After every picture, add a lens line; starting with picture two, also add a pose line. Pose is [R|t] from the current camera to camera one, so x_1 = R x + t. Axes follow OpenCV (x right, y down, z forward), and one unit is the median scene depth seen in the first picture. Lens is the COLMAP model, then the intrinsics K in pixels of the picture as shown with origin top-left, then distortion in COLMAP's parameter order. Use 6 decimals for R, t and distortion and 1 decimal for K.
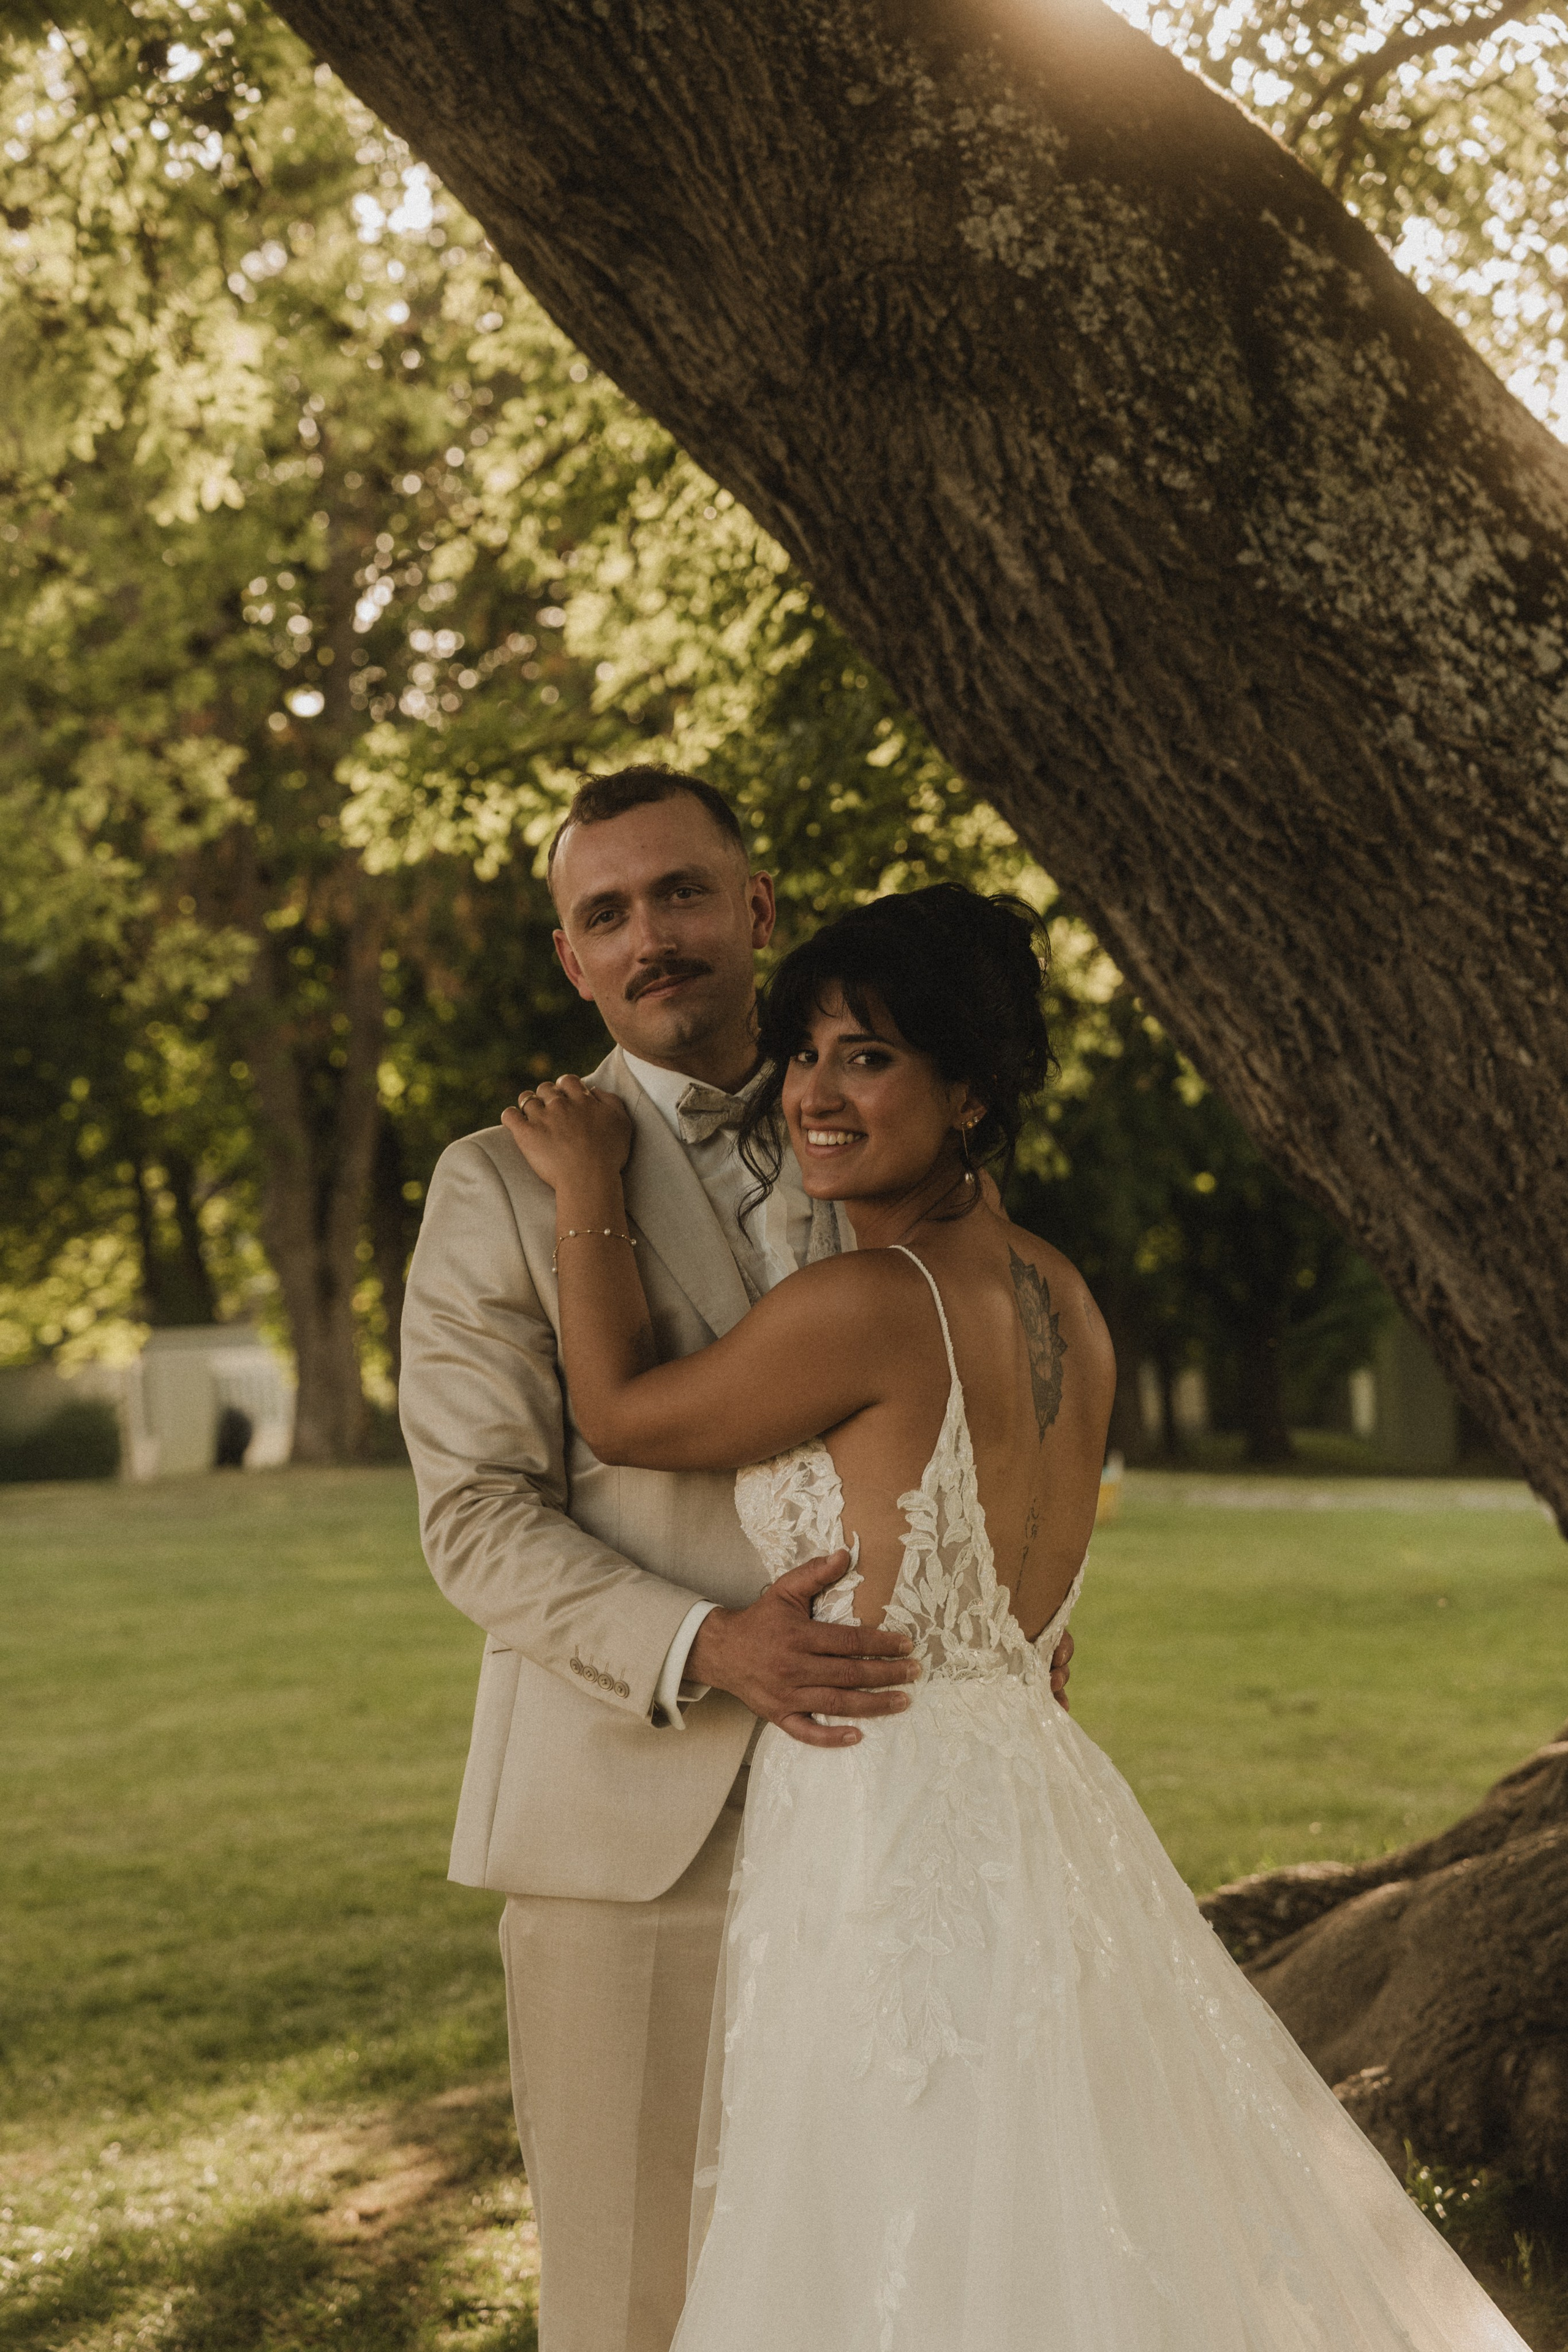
lens RADIAL K [[4421.9, 0, 784.0], [0, 4421.9, 1176.0], [0, 0, 1]] dist [0.092285, -0.252305]
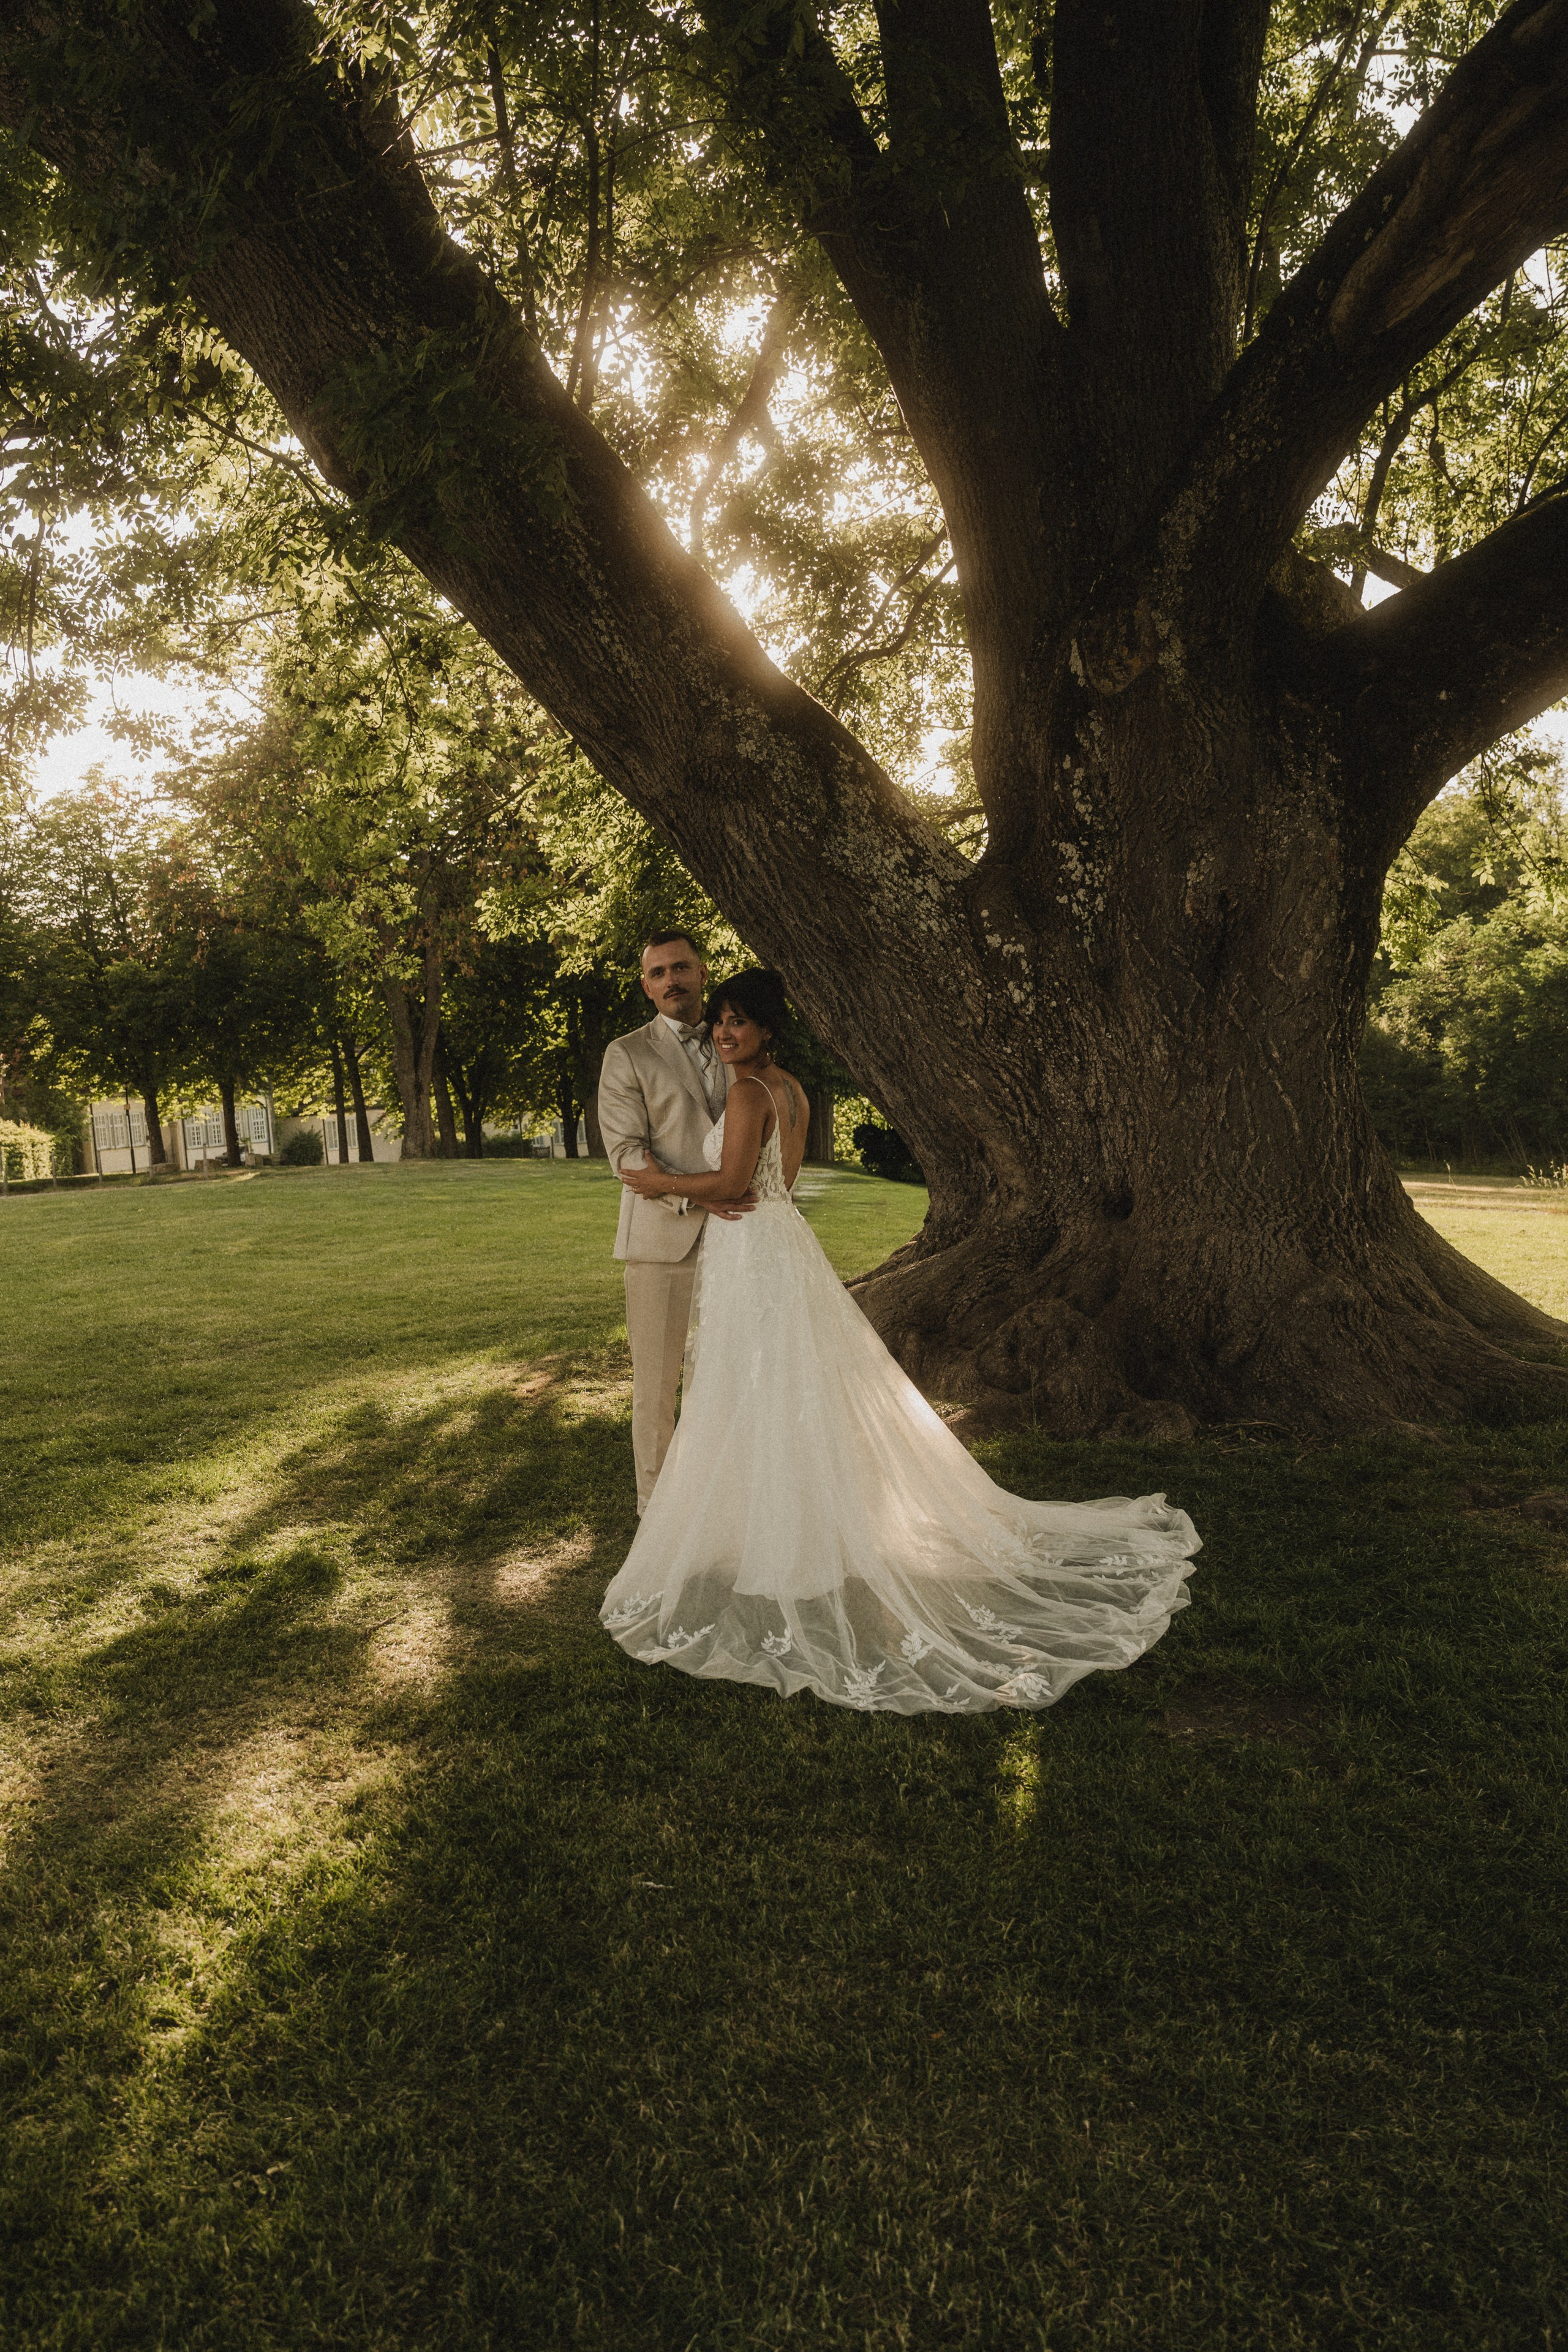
lens RADIAL K [[1773.8, 0, 784.0], [0, 1773.8, 1176.0], [0, 0, 1]] dist [0.000739, 0.013261]
pose [[0.993196, 0.002593, 0.116426, -0.066342], [-0.011056, 0.997336, 0.072103, -0.004314], [-0.115929, -0.072899, 0.990579, -0.237094]]
